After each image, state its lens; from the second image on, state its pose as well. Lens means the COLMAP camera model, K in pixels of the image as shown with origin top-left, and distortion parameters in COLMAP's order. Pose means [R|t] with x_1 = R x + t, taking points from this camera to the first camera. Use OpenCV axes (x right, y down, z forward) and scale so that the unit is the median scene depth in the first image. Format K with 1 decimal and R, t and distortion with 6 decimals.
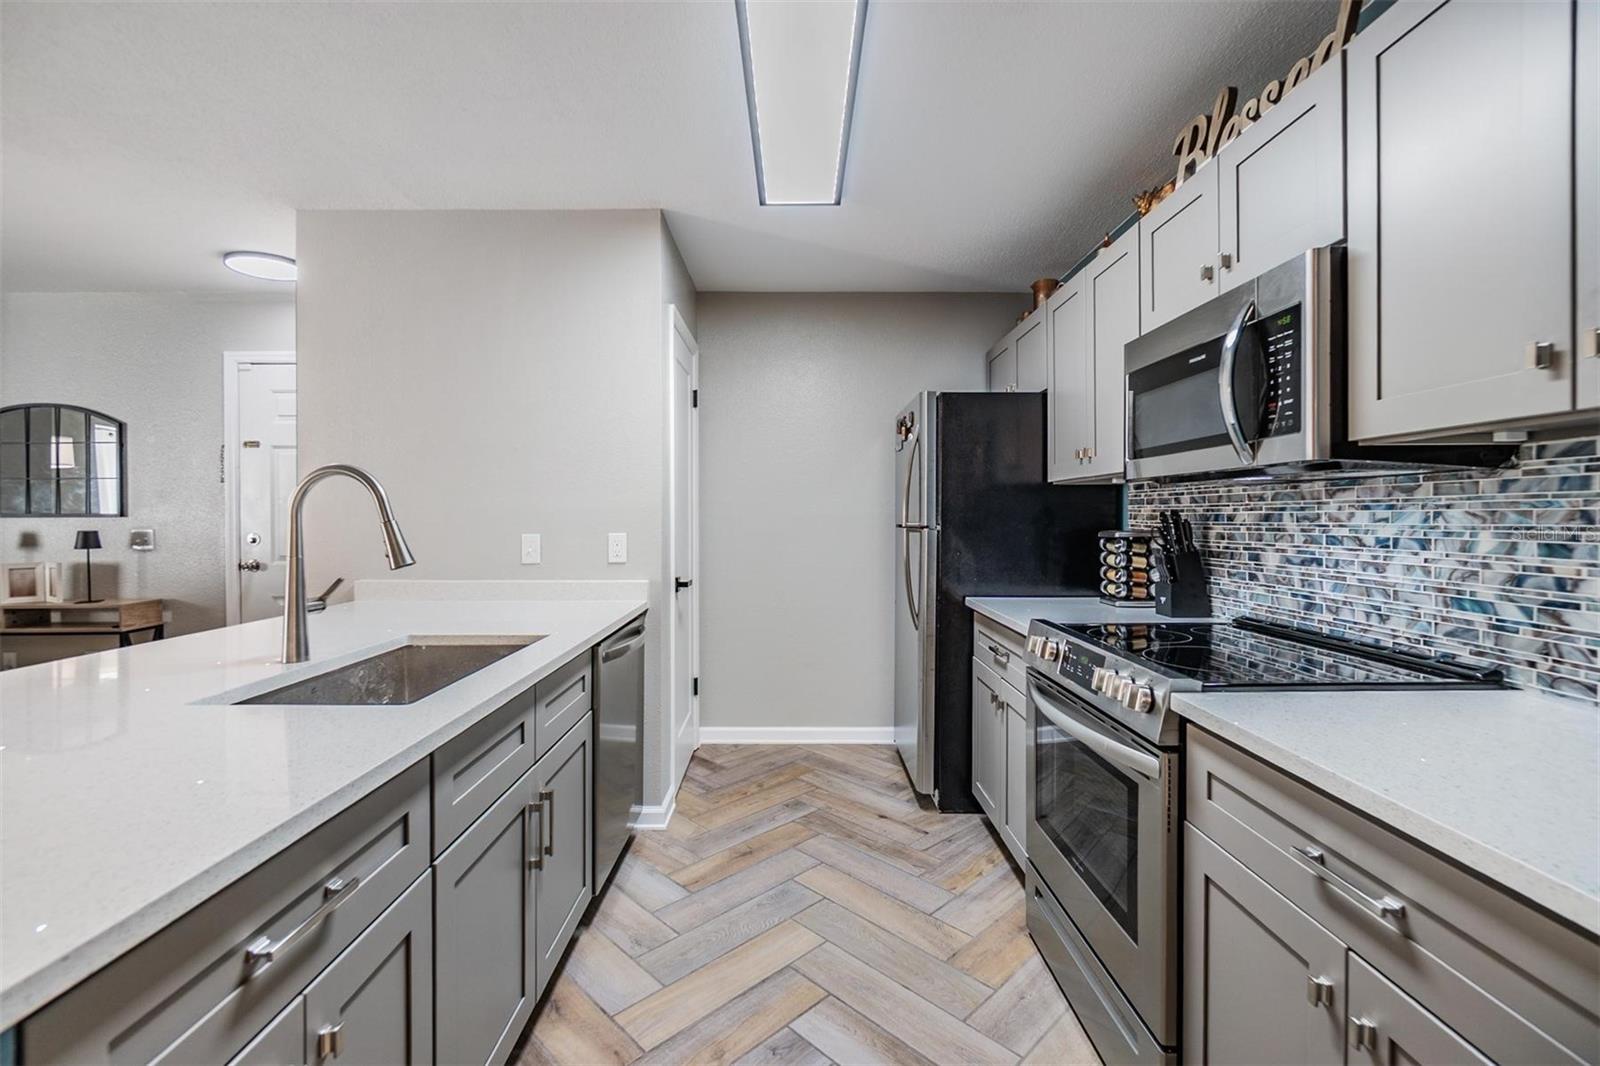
lens RADIAL K [[699.0, 0, 792.8], [0, 699.0, 519.4], [0, 0, 1]] dist [-0.002465, 0.000165]
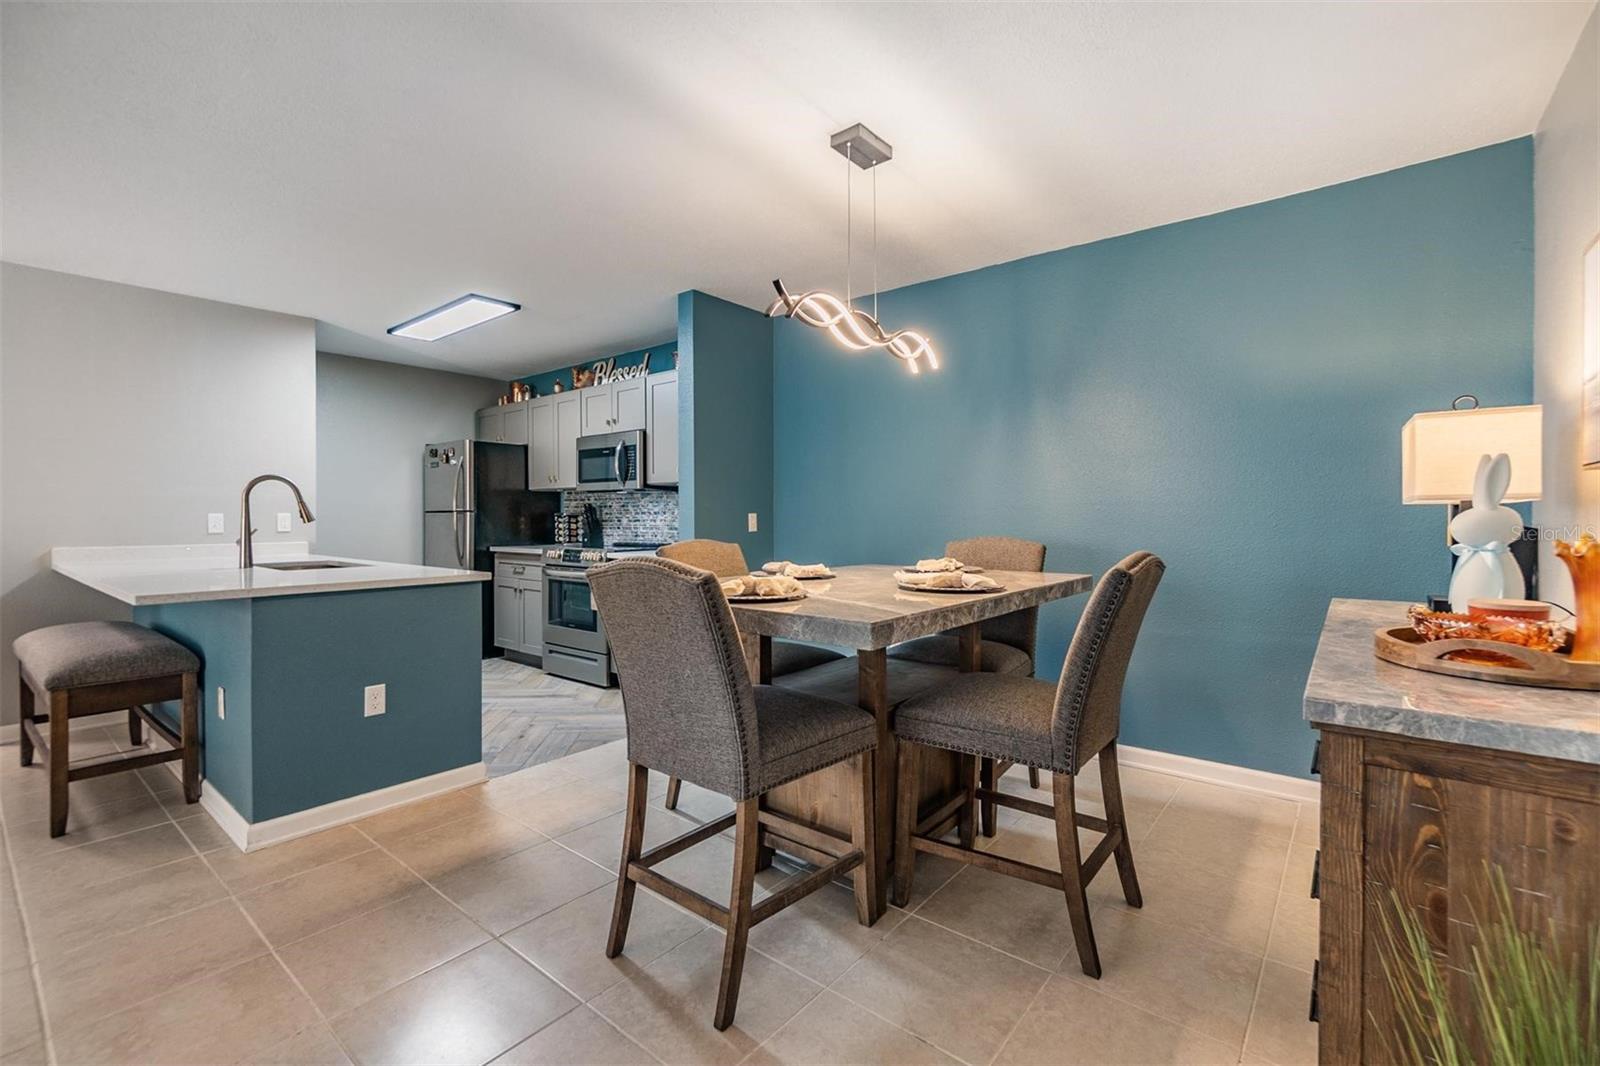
lens RADIAL K [[701.1, 0, 798.1], [0, 701.1, 521.3], [0, 0, 1]] dist [-0.000992, -0.000183]
pose [[0.630734, -0.006013, 0.775976, -1.152842], [0.004645, 0.999981, 0.003973, 0.055757], [-0.775985, 0.001098, 0.630750, -1.431161]]
